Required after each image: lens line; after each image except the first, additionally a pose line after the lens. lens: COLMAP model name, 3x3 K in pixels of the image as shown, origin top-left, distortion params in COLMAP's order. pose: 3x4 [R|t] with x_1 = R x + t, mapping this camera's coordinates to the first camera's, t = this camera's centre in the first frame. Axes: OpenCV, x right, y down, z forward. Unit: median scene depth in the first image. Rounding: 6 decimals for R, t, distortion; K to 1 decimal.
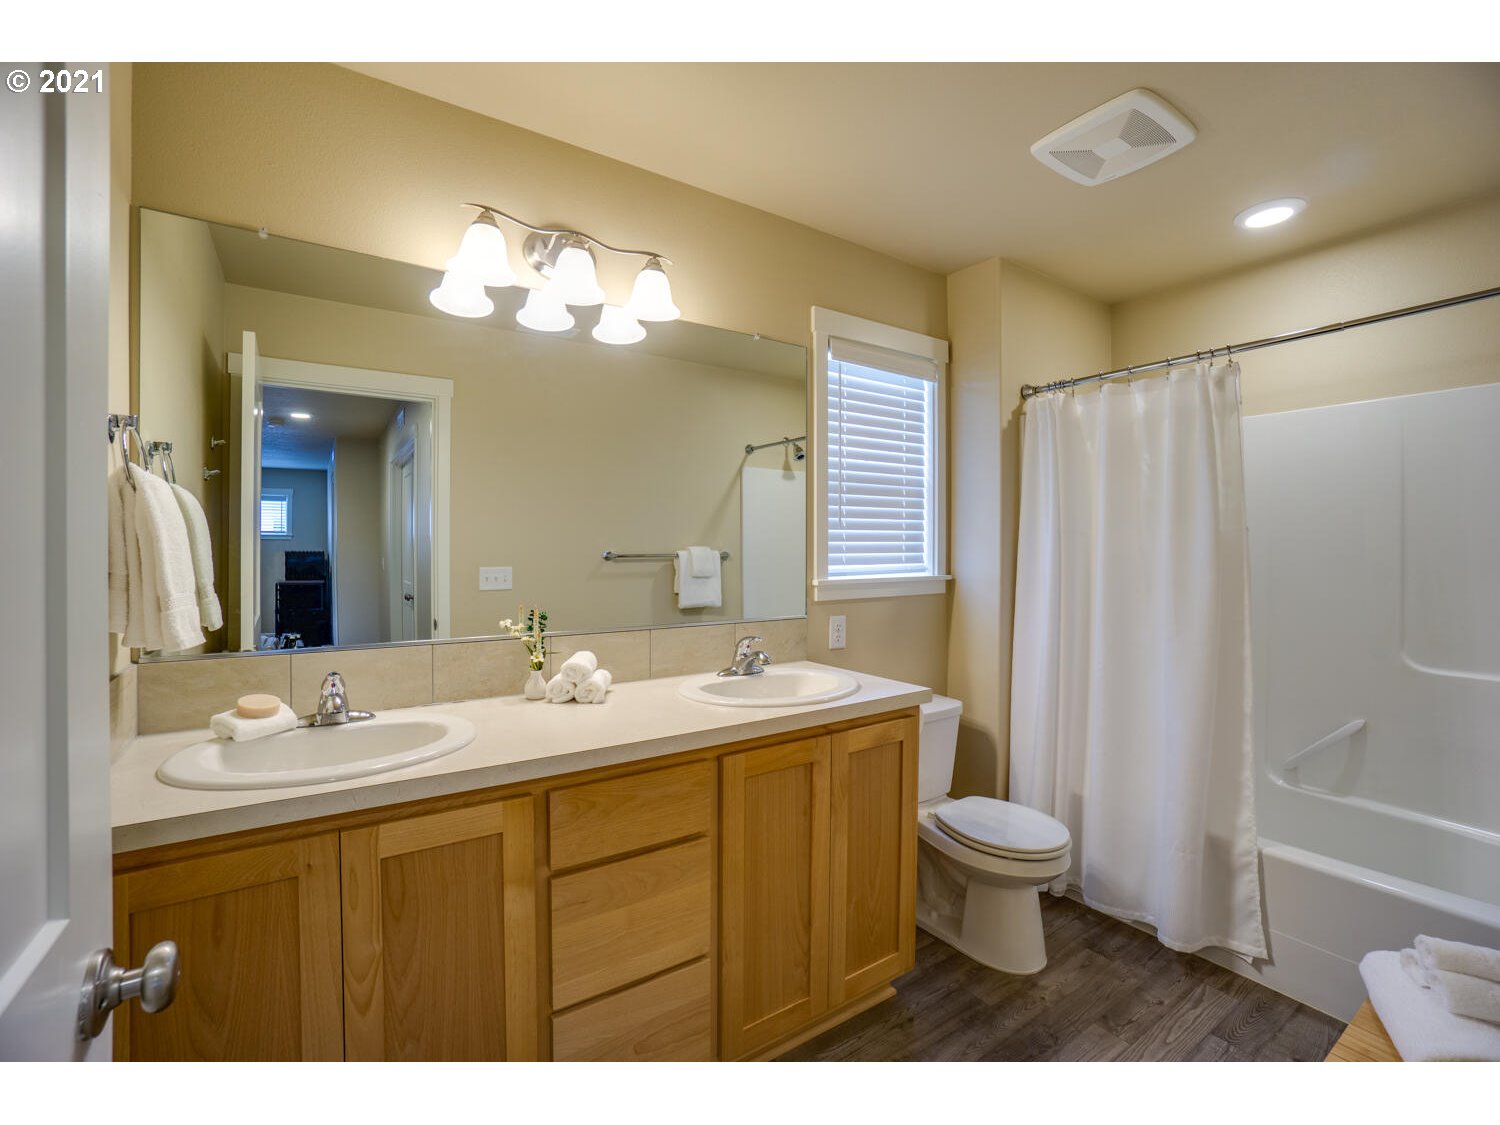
lens RADIAL K [[630.4, 0, 750.0], [0, 630.4, 562.5], [0, 0, 1]] dist [0.000605, 0.009194]
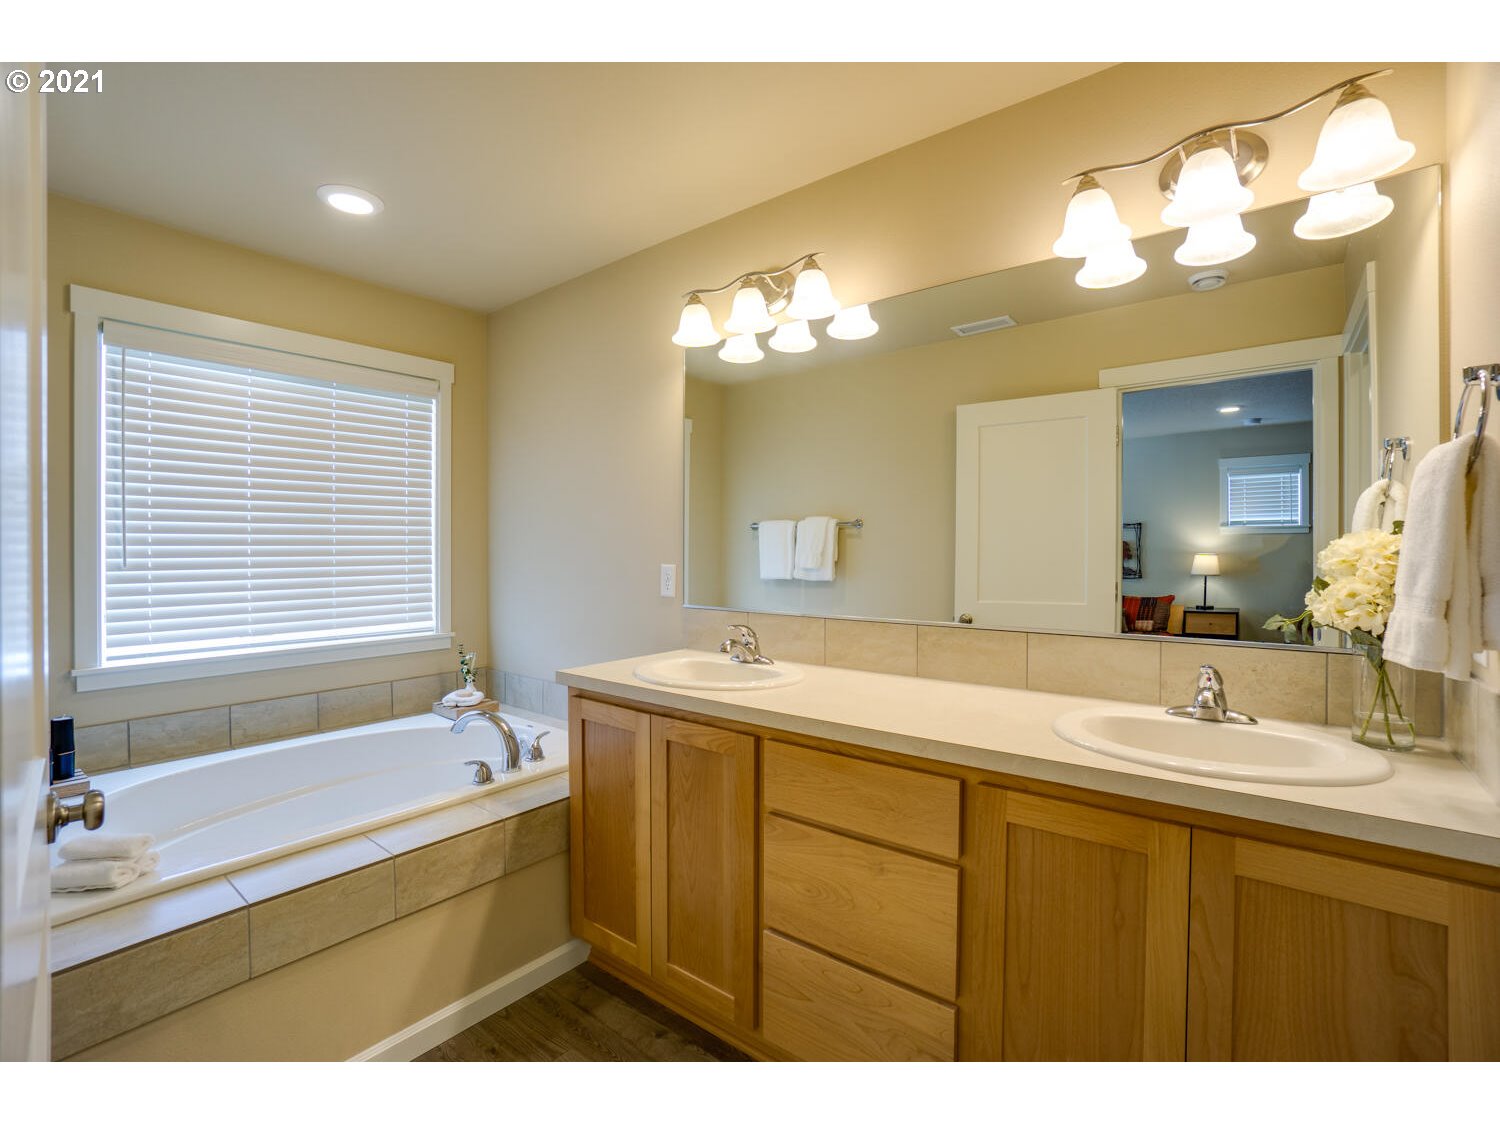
lens RADIAL K [[674.4, 0, 757.6], [0, 674.4, 551.5], [0, 0, 1]] dist [-0.067528, 0.024336]
pose [[0.317577, -0.004122, -0.948224, 0.102520], [0.005646, 0.999981, -0.002456, -0.000043], [0.948216, -0.004573, 0.317594, 0.066728]]
